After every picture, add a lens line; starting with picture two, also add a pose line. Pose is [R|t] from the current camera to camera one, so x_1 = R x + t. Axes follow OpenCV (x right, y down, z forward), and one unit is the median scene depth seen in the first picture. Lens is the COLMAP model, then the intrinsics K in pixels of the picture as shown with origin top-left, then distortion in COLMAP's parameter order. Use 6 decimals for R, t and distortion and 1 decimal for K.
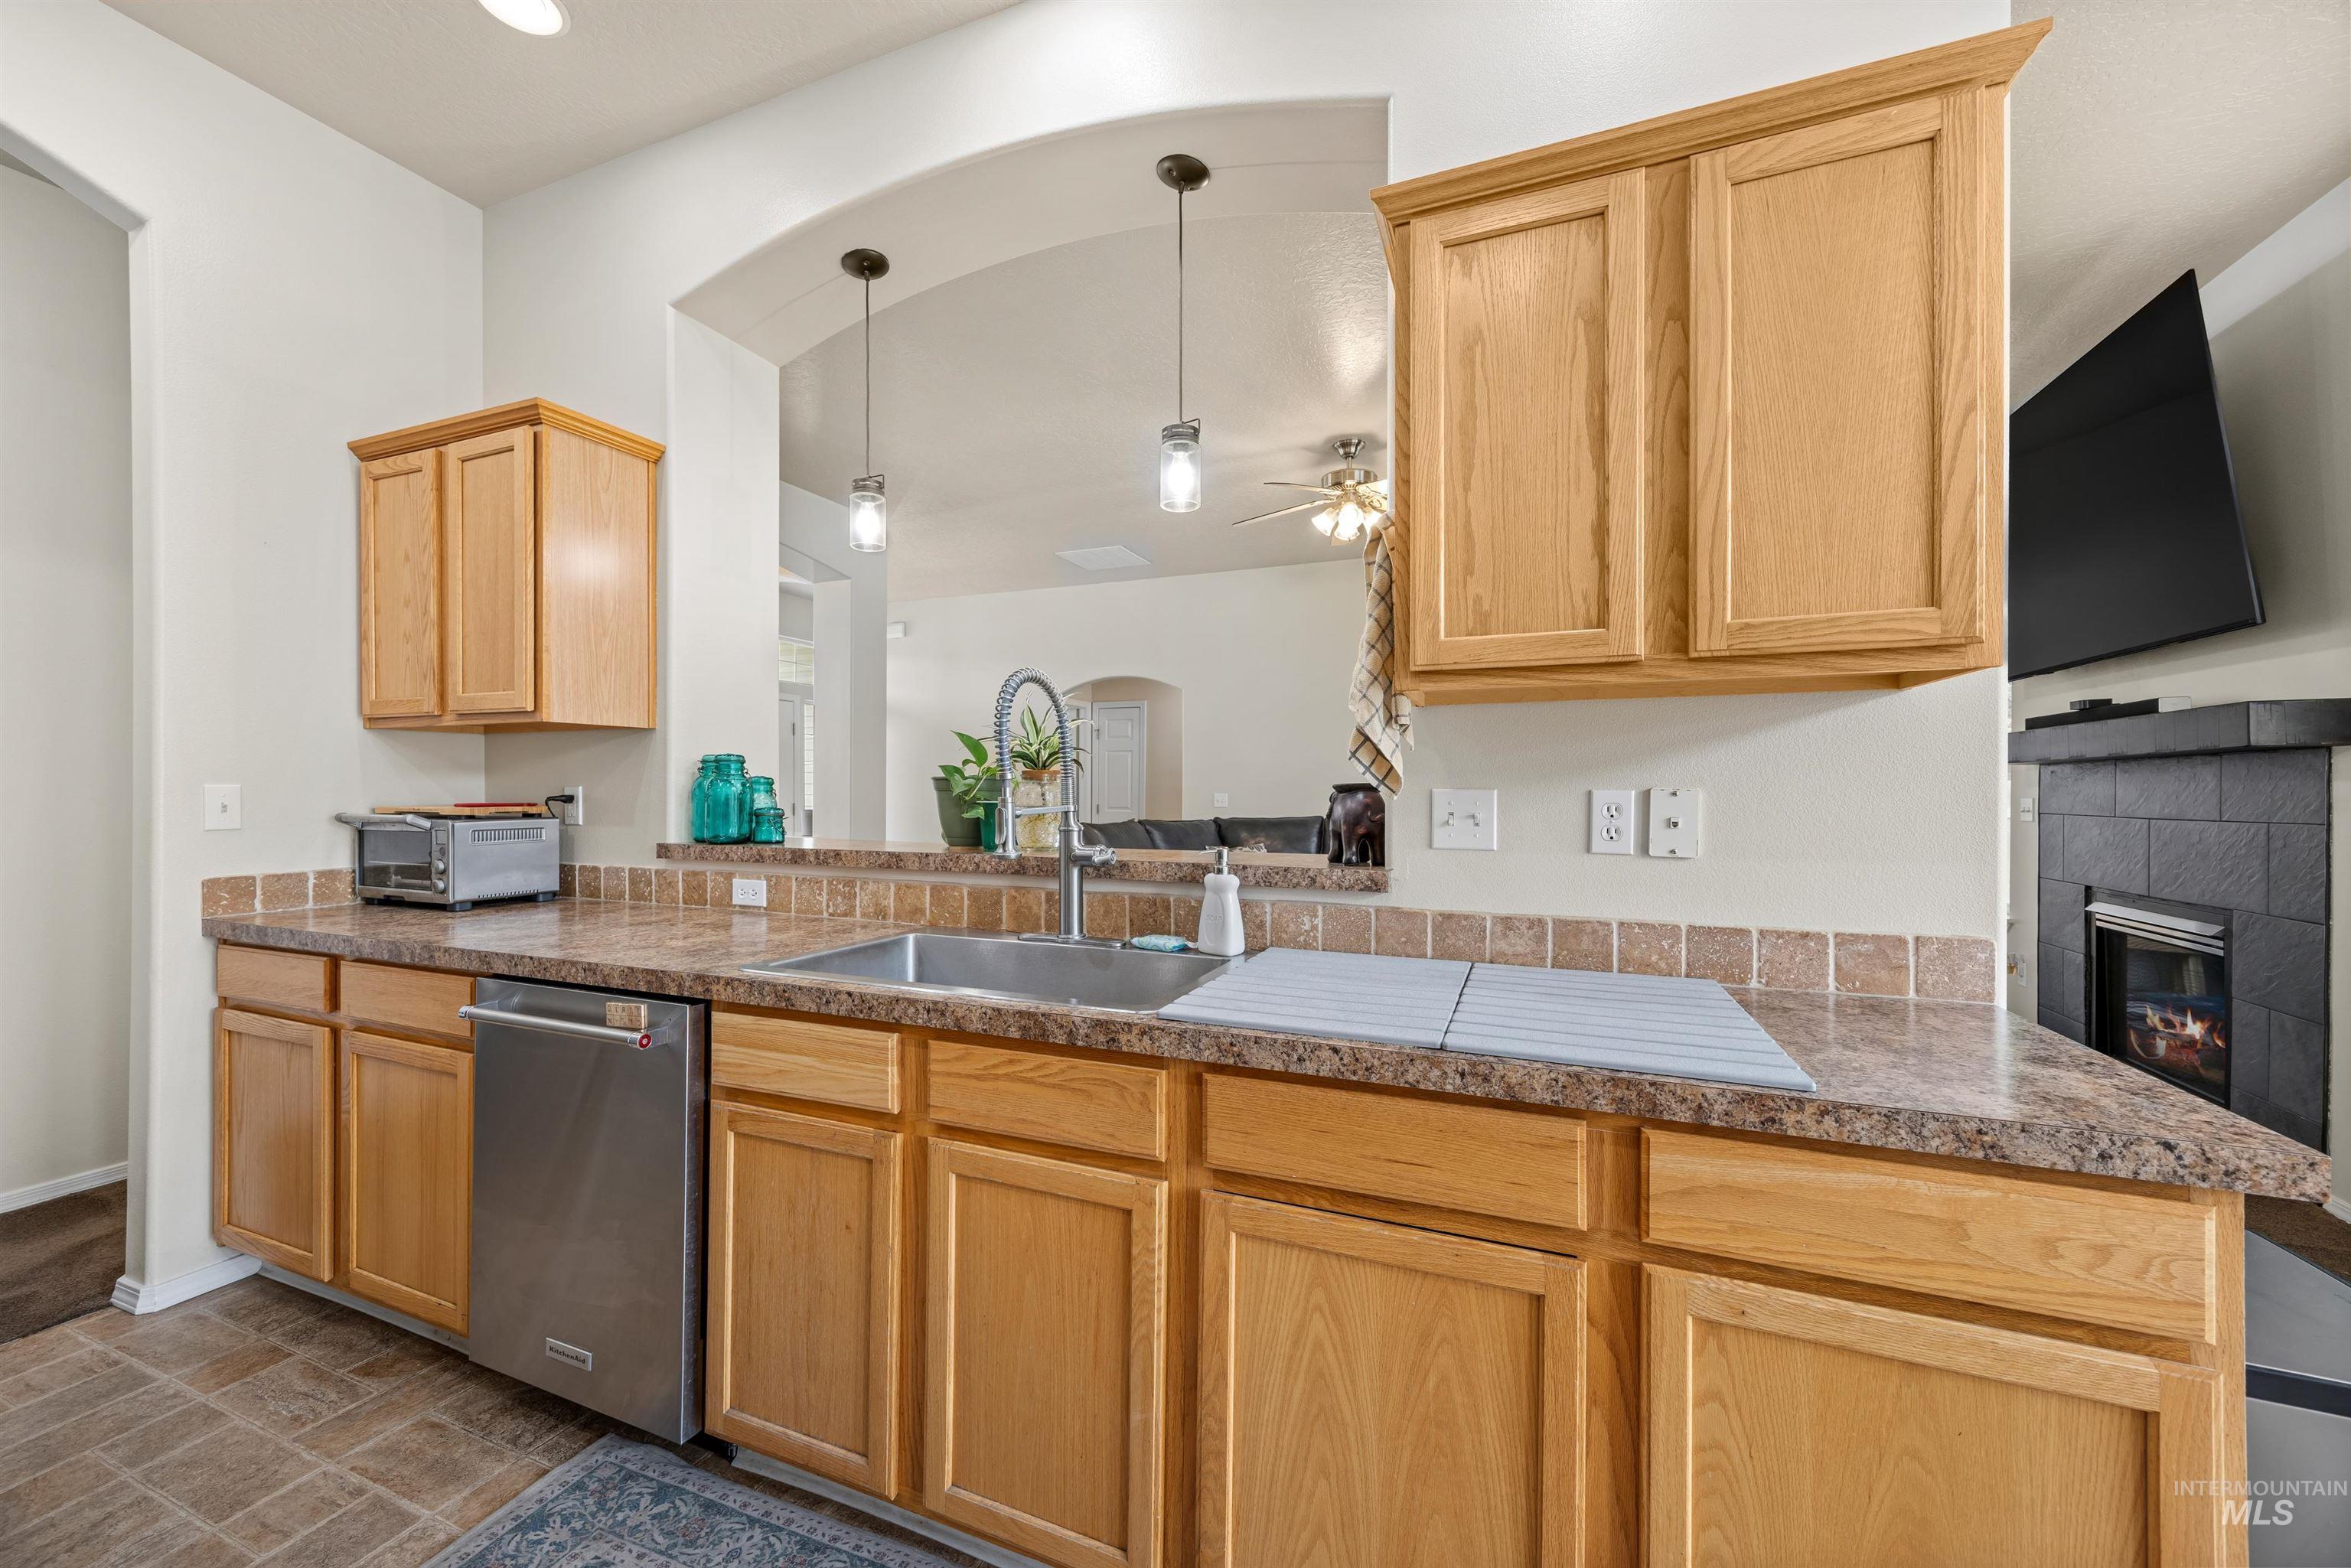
lens RADIAL K [[886.7, 0, 1163.9], [0, 886.7, 788.6], [0, 0, 1]] dist [-0.001067, 0.000624]
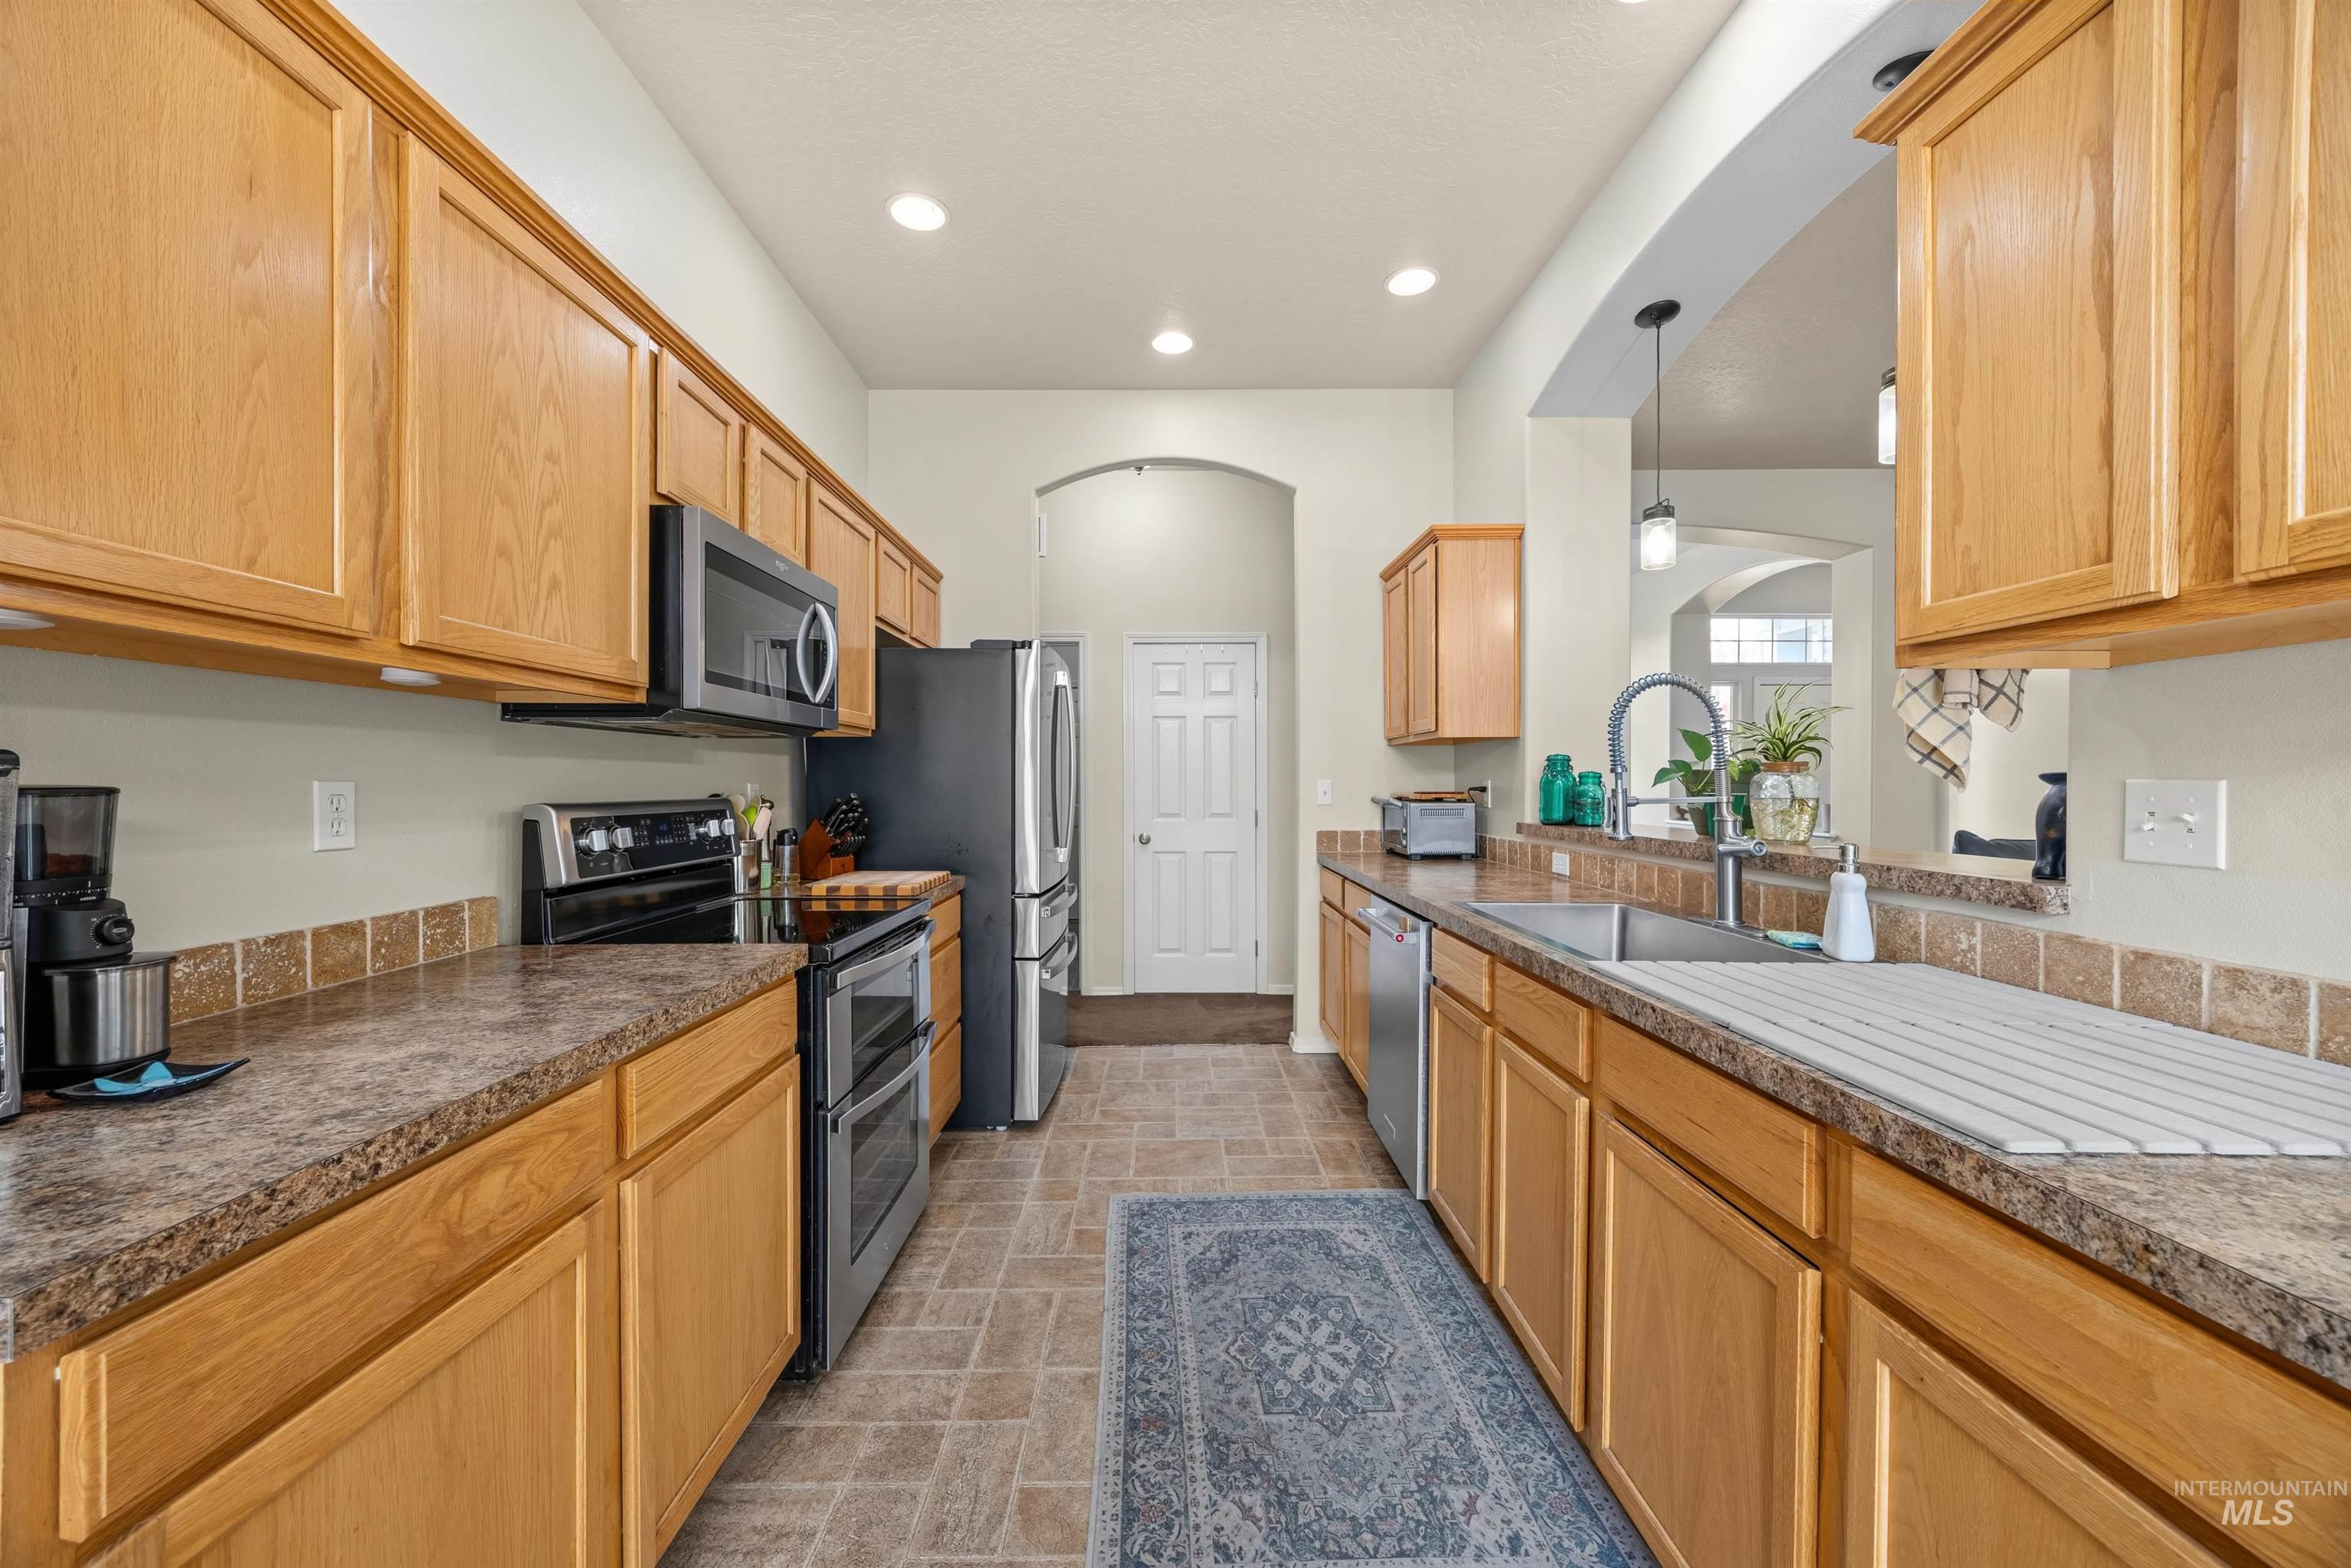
lens RADIAL K [[886.7, 0, 1169.6], [0, 886.7, 785.8], [0, 0, 1]] dist [-0.001067, 0.000624]
pose [[0.388764, 0.002007, -0.921335, 0.598389], [0.001333, 0.999995, 0.002741, 0.002117], [0.921336, -0.002293, 0.388760, -0.009908]]
